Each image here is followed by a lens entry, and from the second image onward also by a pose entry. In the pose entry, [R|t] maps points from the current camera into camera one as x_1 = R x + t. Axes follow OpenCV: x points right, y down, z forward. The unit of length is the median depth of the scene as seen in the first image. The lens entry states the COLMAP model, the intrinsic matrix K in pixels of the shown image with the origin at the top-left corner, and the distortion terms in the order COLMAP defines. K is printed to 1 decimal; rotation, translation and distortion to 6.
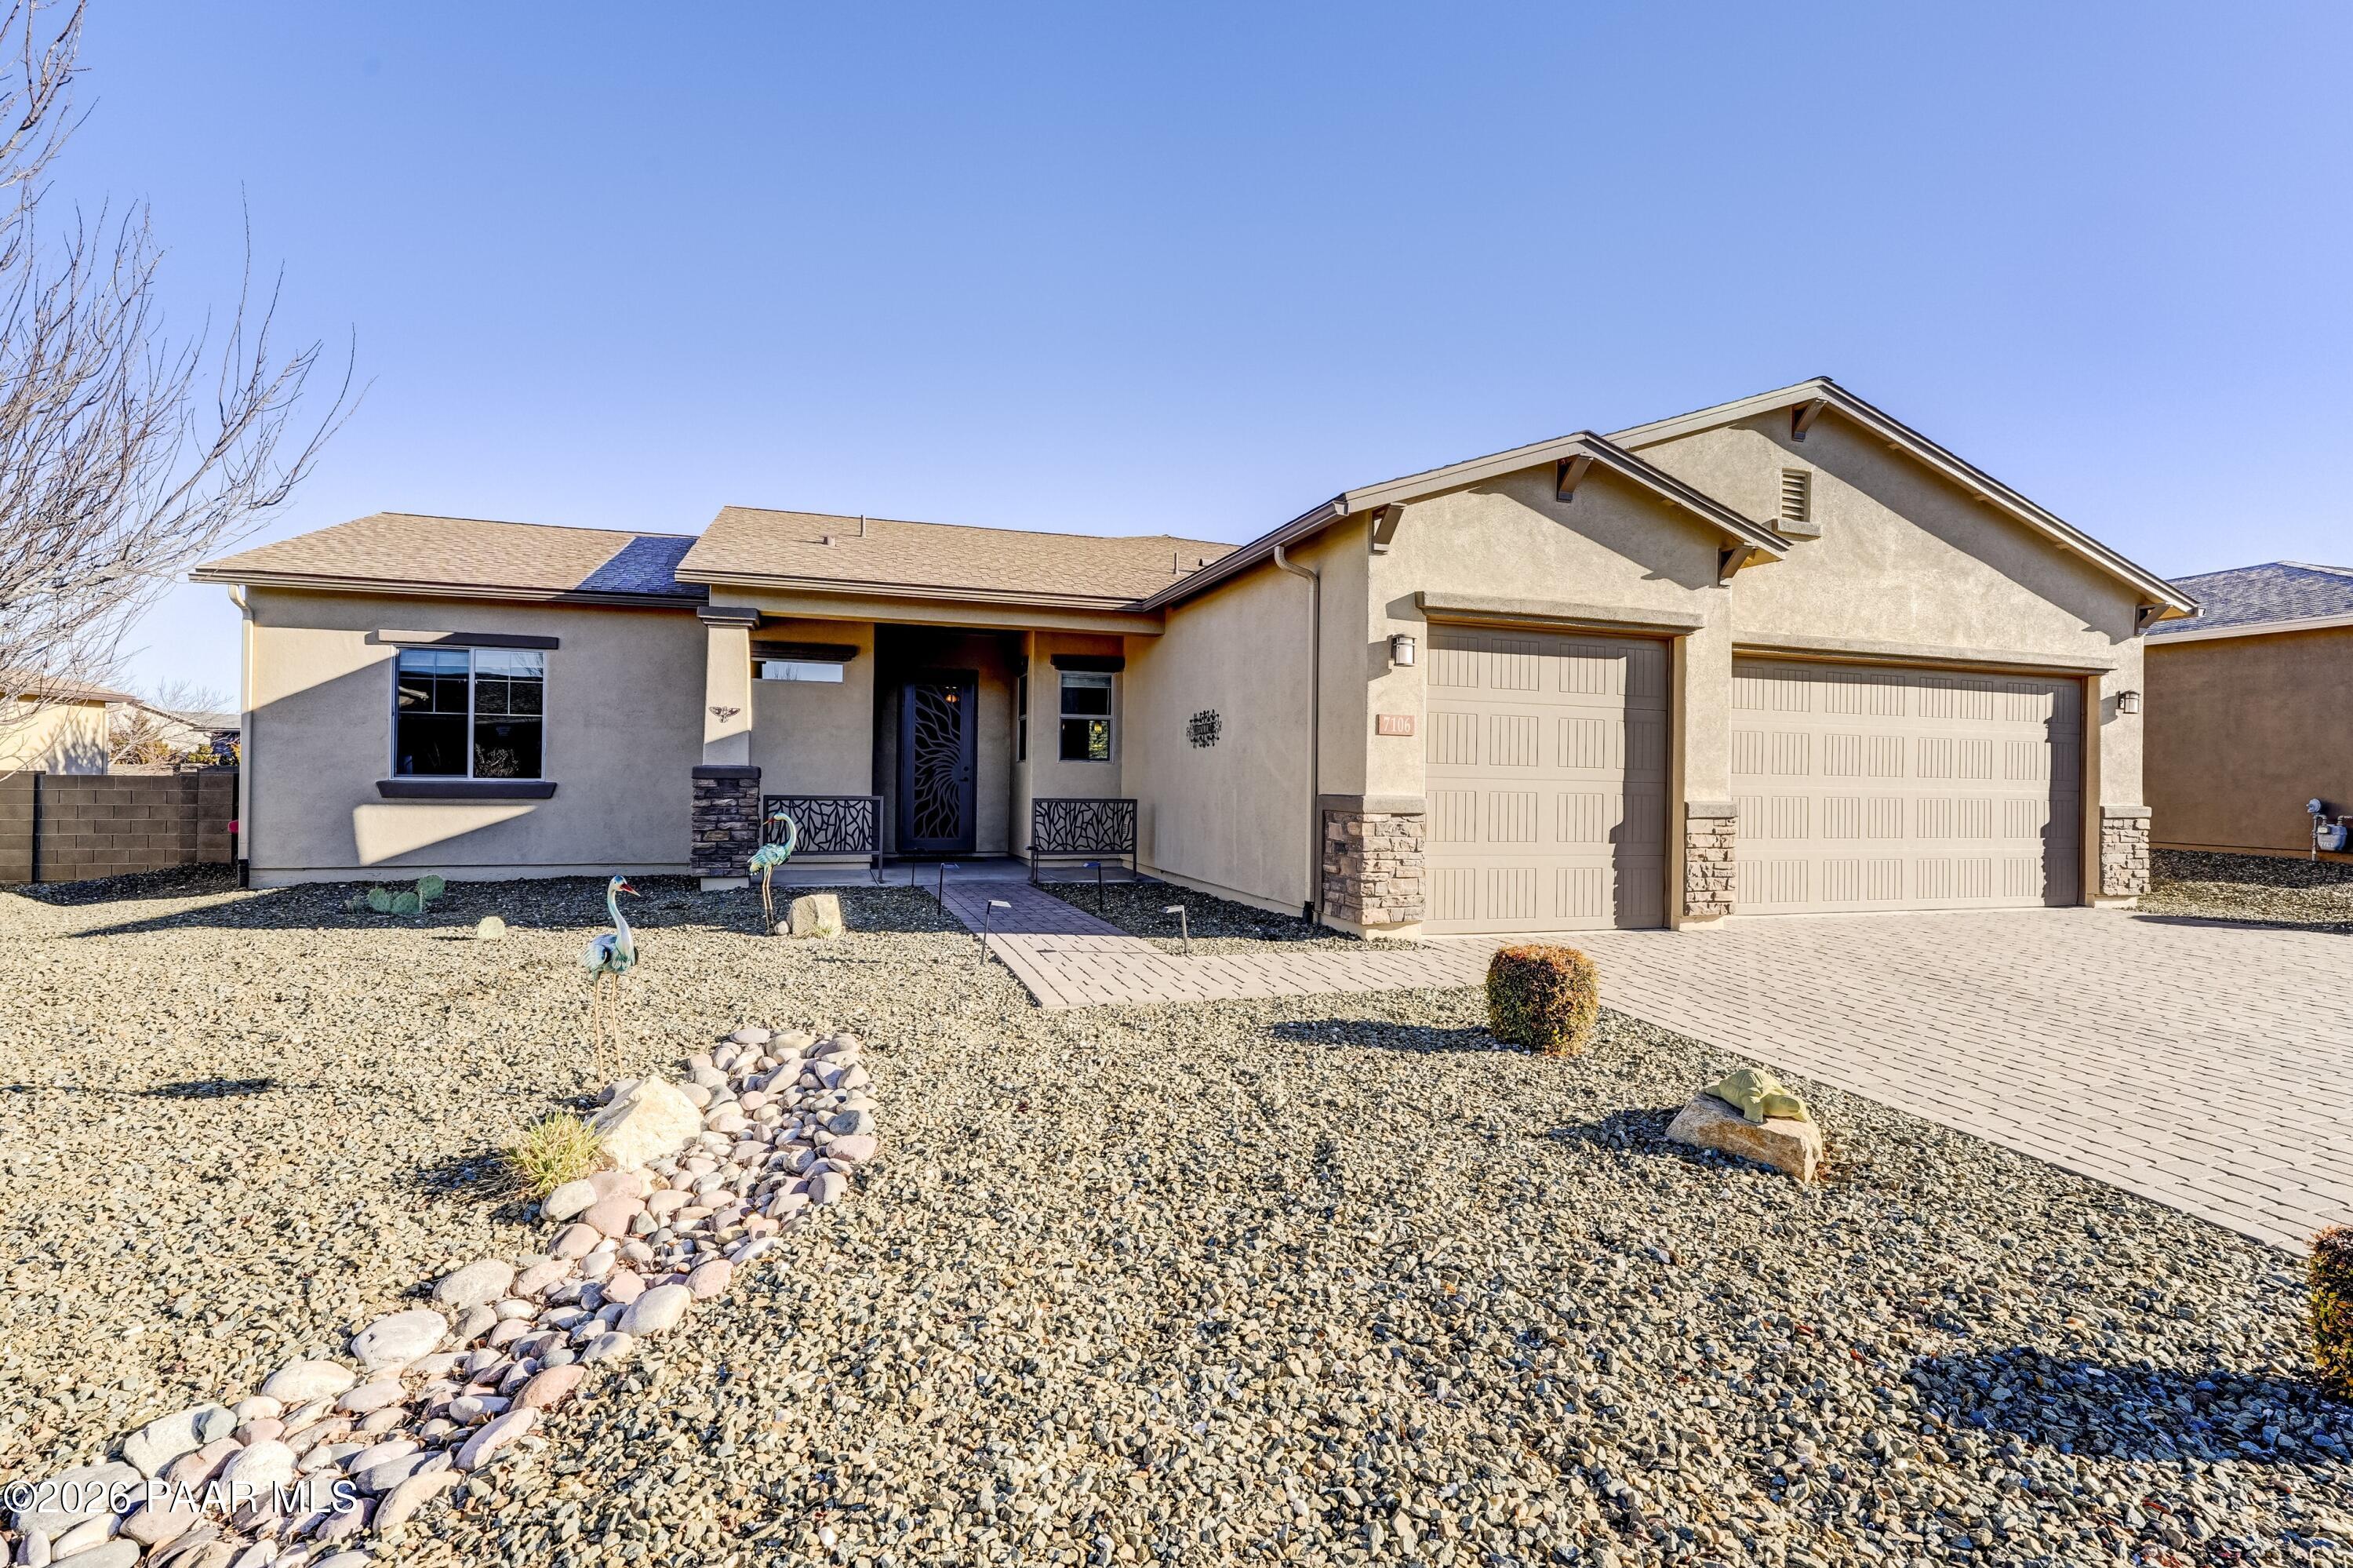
lens RADIAL K [[1044.2, 0, 1187.2], [0, 1044.2, 757.3], [0, 0, 1]] dist [-0.008061, 0.009360]
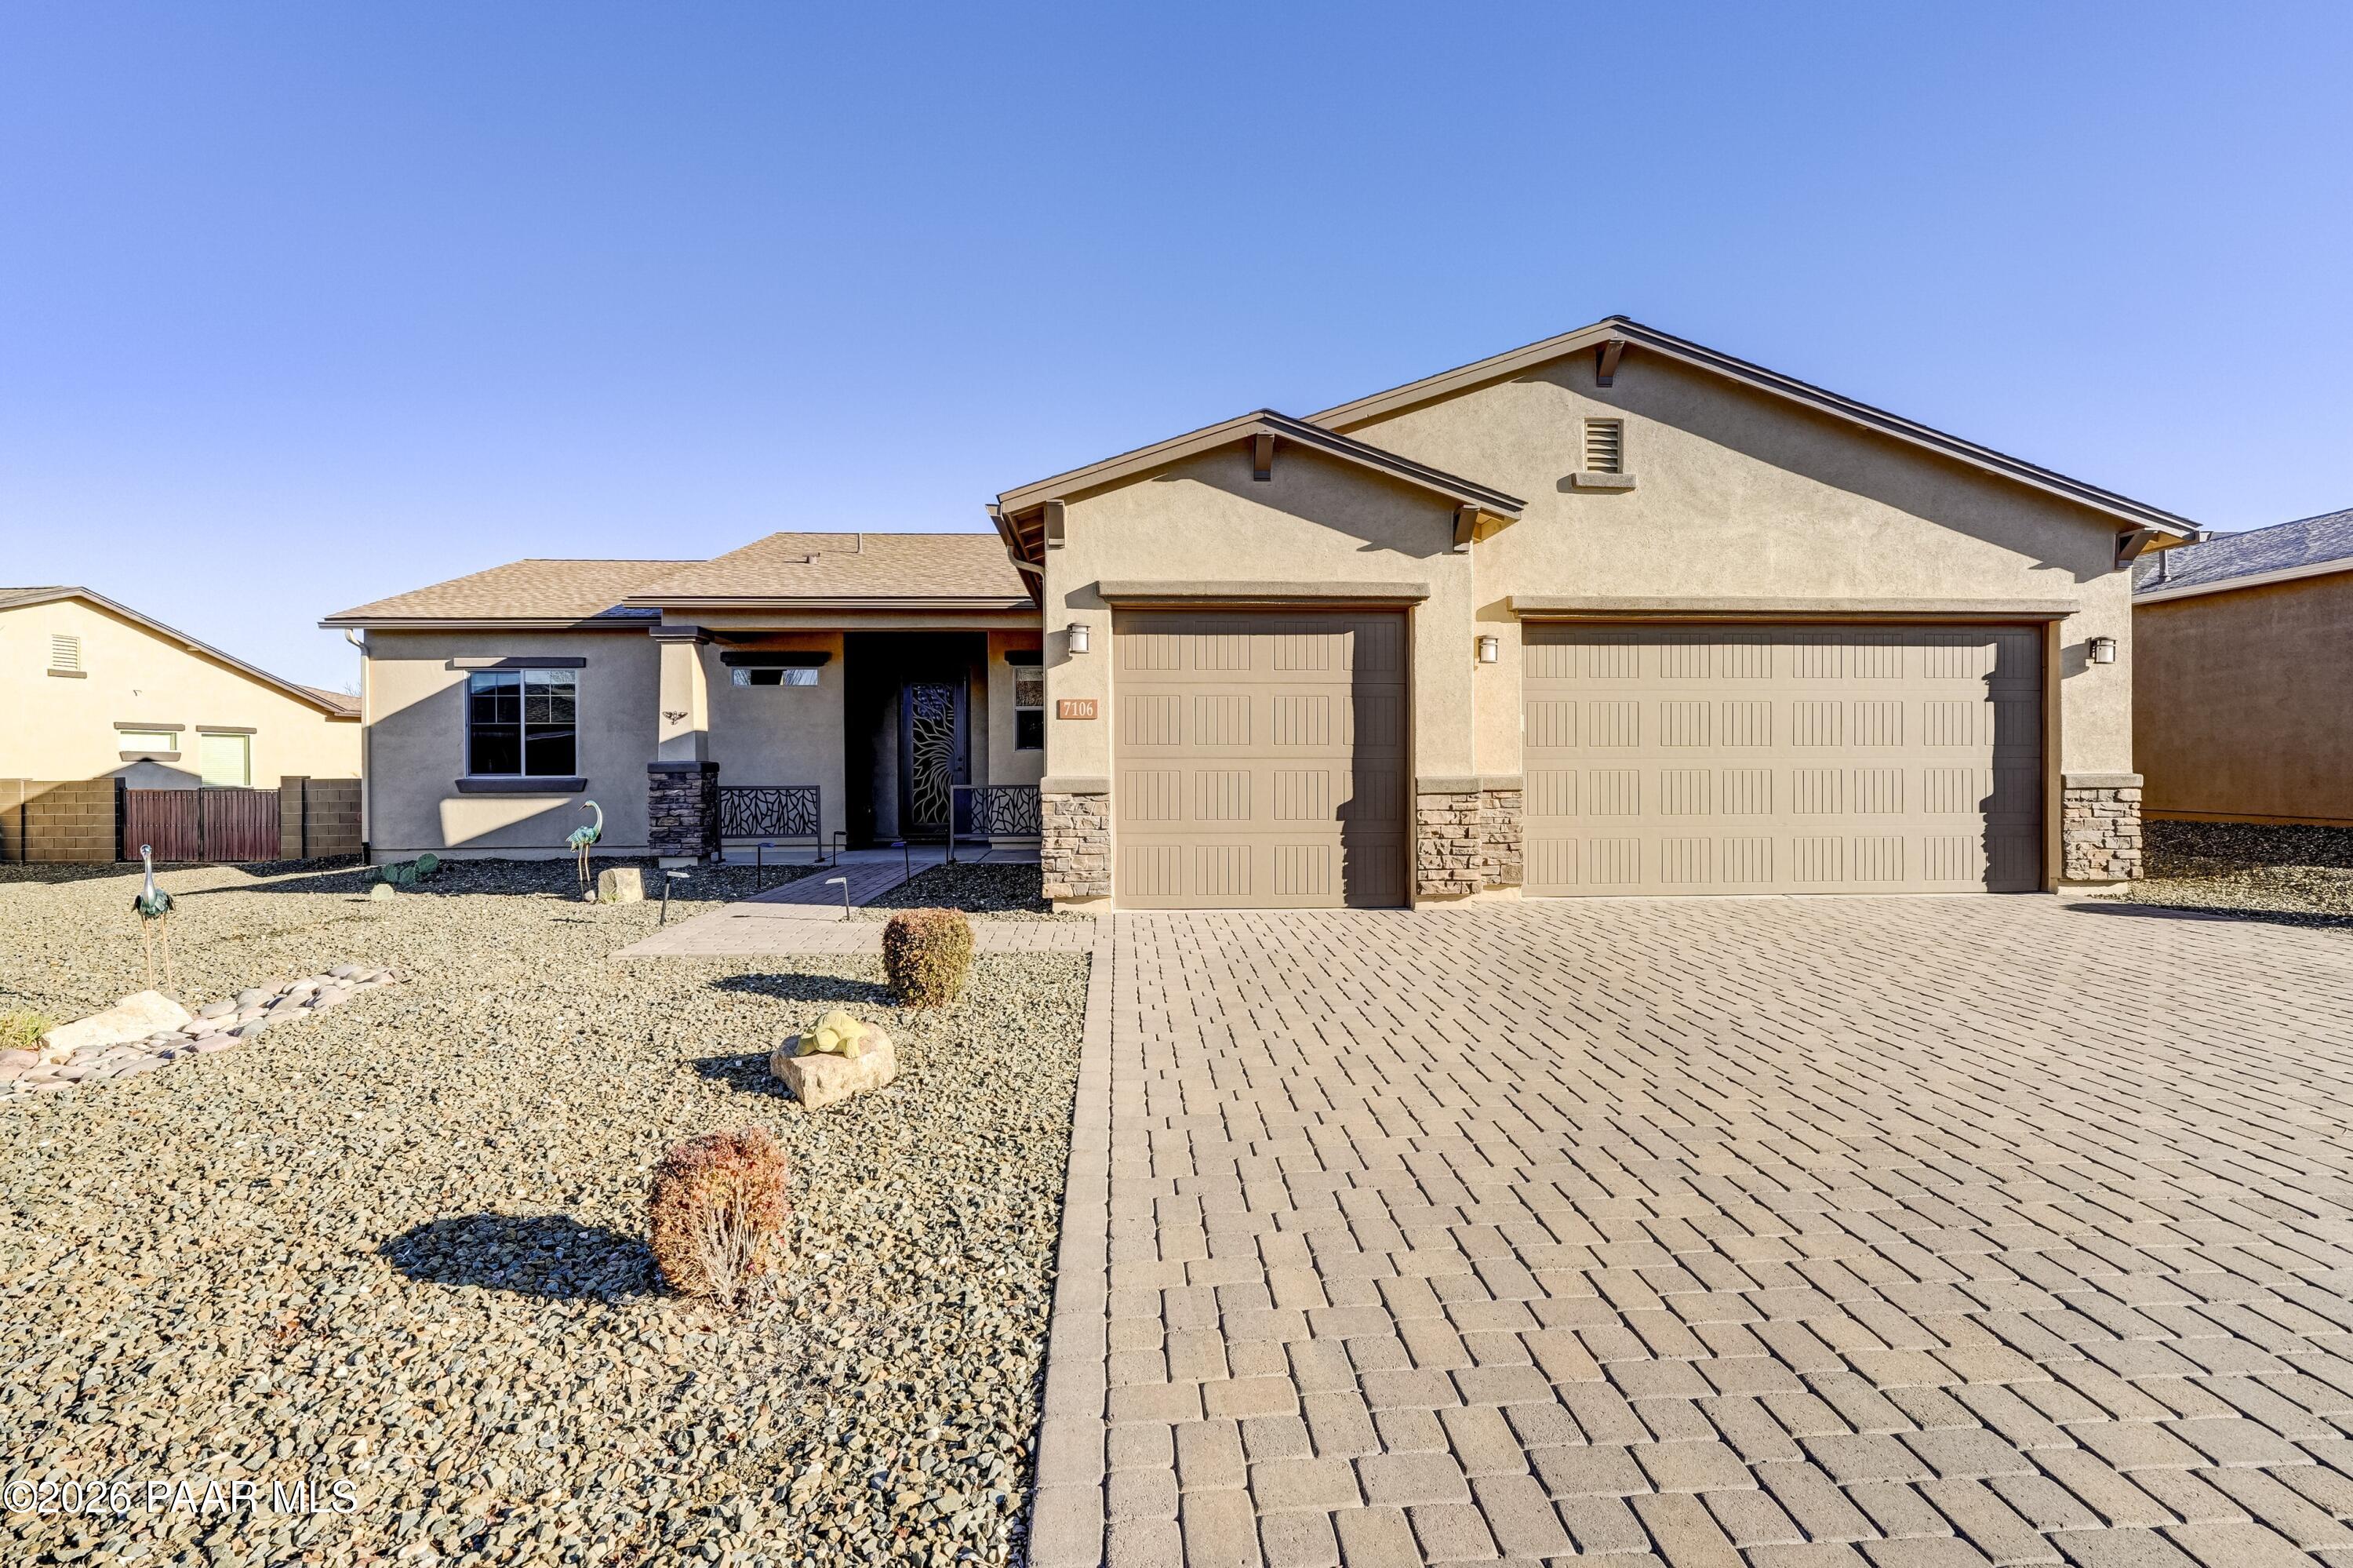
lens RADIAL K [[1044.2, 0, 1187.2], [0, 1044.2, 757.3], [0, 0, 1]] dist [-0.008061, 0.009360]
pose [[0.969151, -0.022312, -0.245456, 0.402968], [0.025013, 0.999656, 0.007892, 0.008510], [0.245196, -0.013788, 0.969376, 0.004663]]
